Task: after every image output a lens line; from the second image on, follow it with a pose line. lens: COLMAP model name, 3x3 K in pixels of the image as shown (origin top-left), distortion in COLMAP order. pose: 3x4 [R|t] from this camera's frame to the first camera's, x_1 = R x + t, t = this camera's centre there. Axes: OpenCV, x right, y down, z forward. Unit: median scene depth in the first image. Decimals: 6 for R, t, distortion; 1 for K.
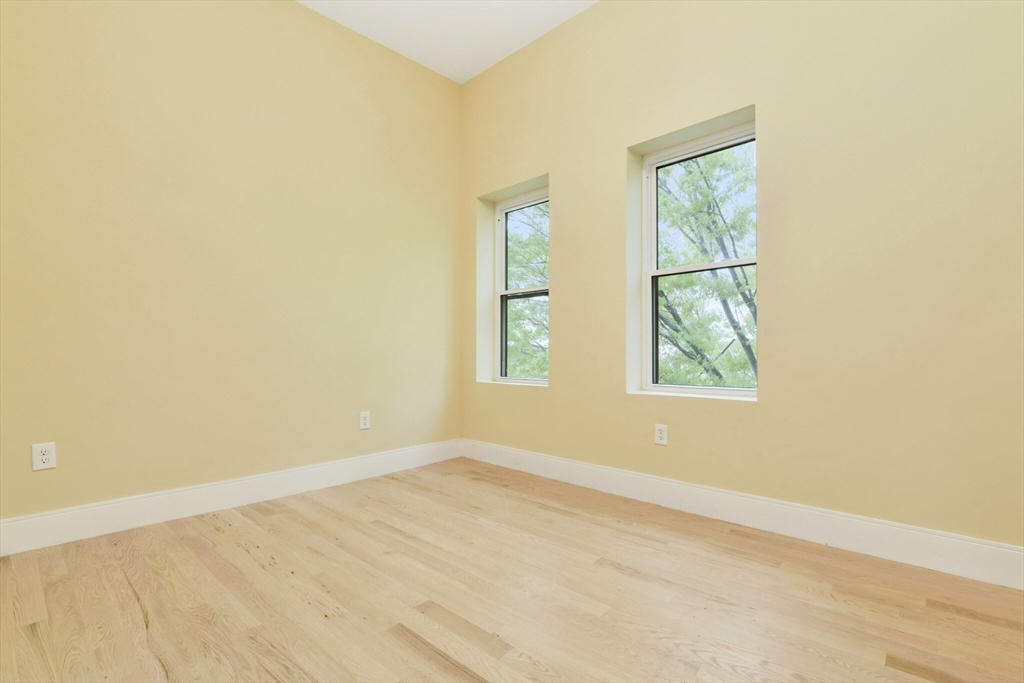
lens RADIAL K [[461.4, 0, 513.4], [0, 461.4, 344.9], [0, 0, 1]] dist [-0.001382, 0.000699]
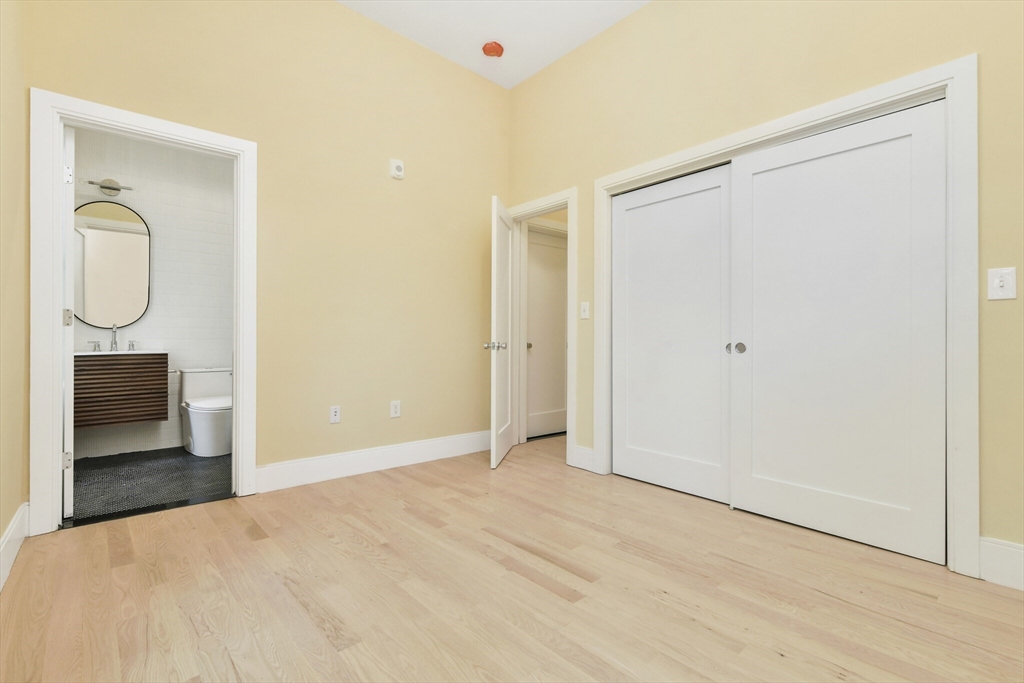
lens RADIAL K [[461.4, 0, 510.8], [0, 461.4, 340.0], [0, 0, 1]] dist [-0.001382, 0.000699]
pose [[-0.994400, -0.003348, 0.105631, -0.154730], [-0.004882, 0.999886, -0.014268, 0.021983], [-0.105571, -0.014704, -0.994303, 2.001157]]
